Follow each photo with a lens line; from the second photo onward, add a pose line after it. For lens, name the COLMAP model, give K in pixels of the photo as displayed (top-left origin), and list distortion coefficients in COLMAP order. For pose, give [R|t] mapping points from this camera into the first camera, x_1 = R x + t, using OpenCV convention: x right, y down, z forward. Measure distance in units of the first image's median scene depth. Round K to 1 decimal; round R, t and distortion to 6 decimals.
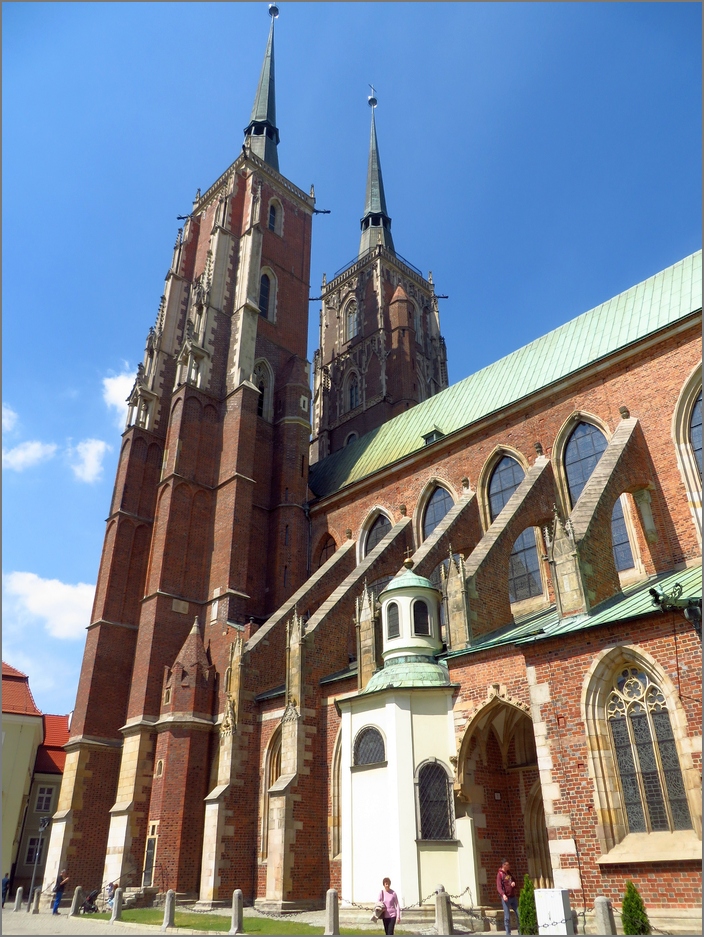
lens RADIAL K [[721.1, 0, 352.4], [0, 721.1, 469.4], [0, 0, 1]] dist [-0.006483, -0.001419]
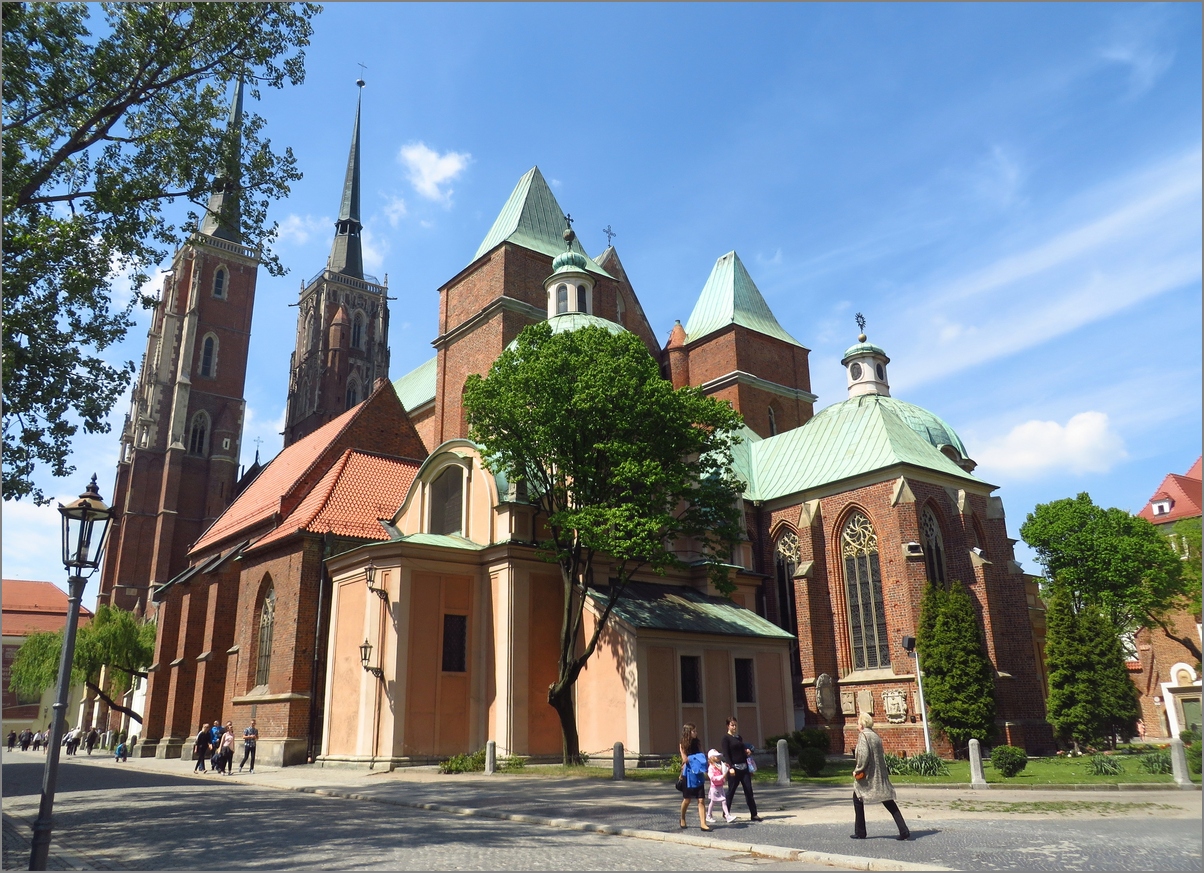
lens RADIAL K [[913.2, 0, 599.6], [0, 913.2, 436.0], [0, 0, 1]] dist [0.012421, 0.000621]
pose [[0.994445, -0.034701, -0.099374, 0.893416], [0.056437, 0.972698, 0.225108, -0.488733], [0.088849, -0.229466, 0.969253, -0.787331]]
